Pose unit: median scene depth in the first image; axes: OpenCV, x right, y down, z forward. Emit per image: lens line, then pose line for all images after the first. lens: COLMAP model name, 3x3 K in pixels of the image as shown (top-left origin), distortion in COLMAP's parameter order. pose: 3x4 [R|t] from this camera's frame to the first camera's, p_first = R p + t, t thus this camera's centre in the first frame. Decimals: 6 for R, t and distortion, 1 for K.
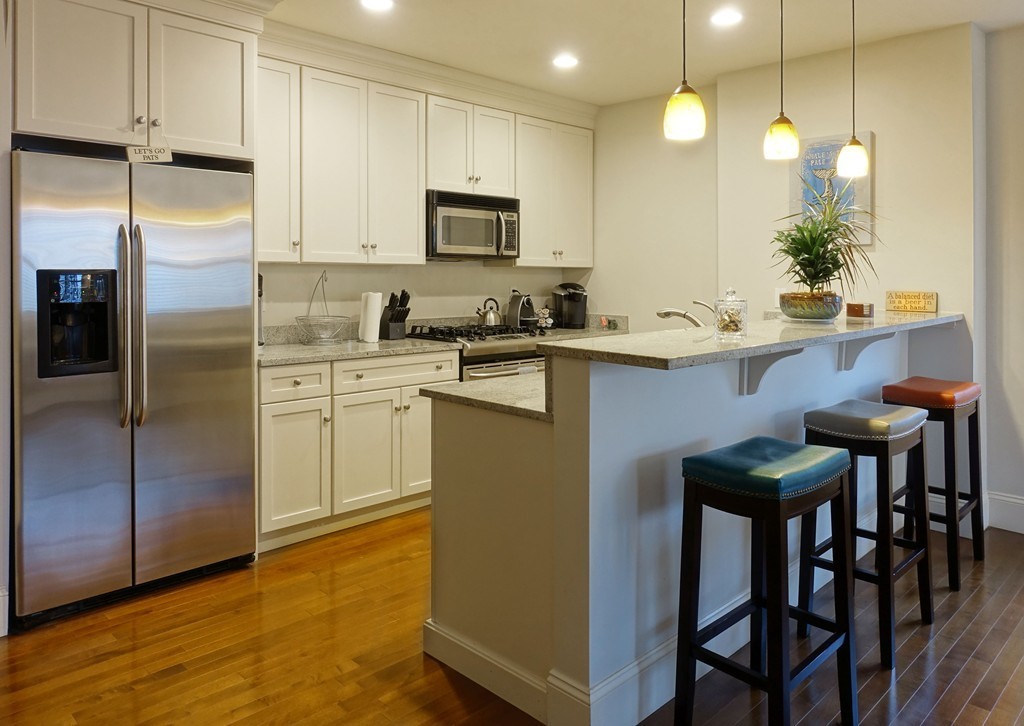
lens RADIAL K [[716.8, 0, 553.6], [0, 716.8, 270.2], [0, 0, 1]] dist [0.005827, -0.003551]
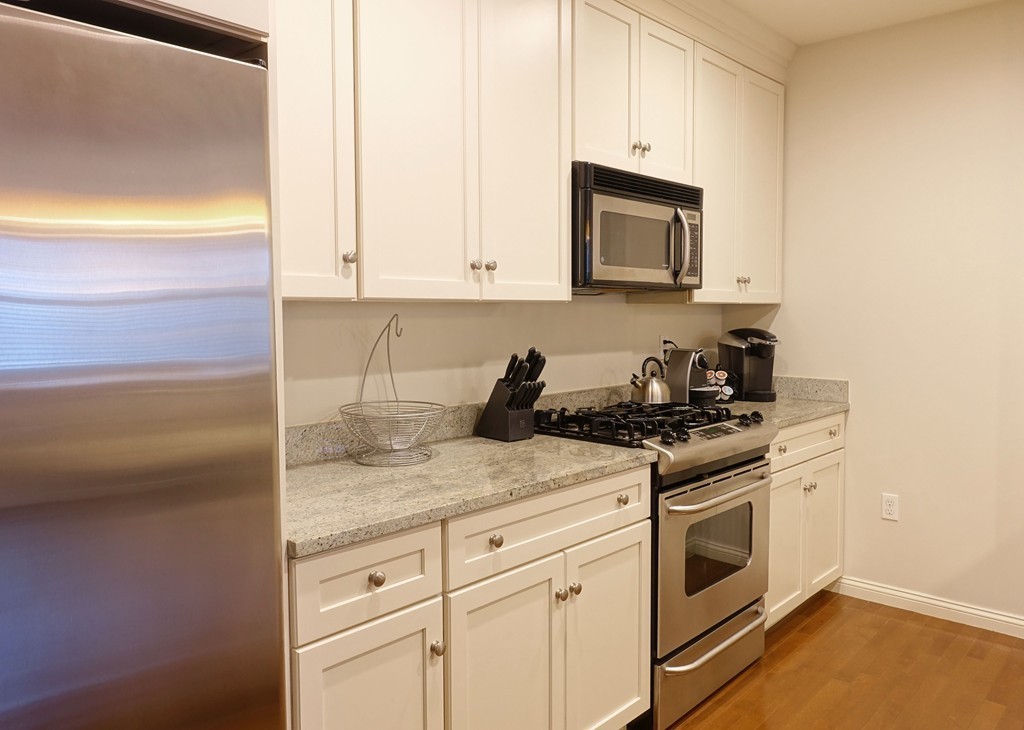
lens RADIAL K [[748.1, 0, 577.3], [0, 748.1, 337.6], [0, 0, 1]] dist [0.007018, -0.005965]
pose [[0.998443, -0.005127, 0.055550, -0.238306], [0.002455, 0.998842, 0.048058, -0.008739], [-0.055732, -0.047847, 0.997299, 0.504449]]
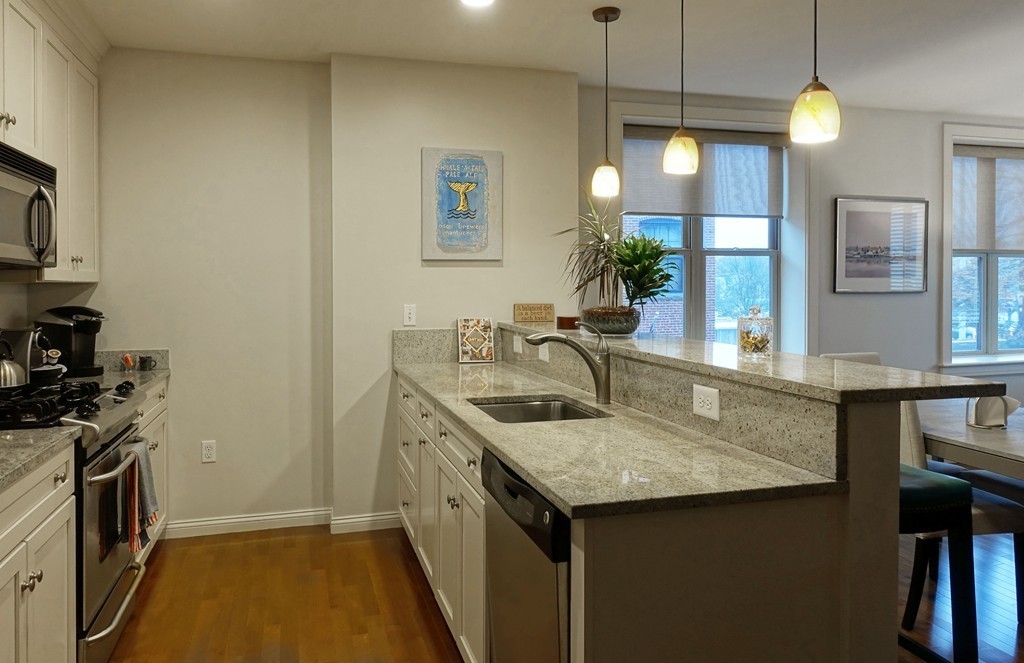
lens RADIAL K [[688.6, 0, 478.9], [0, 688.6, 287.0], [0, 0, 1]] dist [-0.005850, -0.004574]
pose [[0.522010, -0.009993, 0.852881, -0.451664], [0.002913, 0.999946, 0.009933, -0.006781], [-0.852934, -0.002701, 0.522011, 0.524965]]
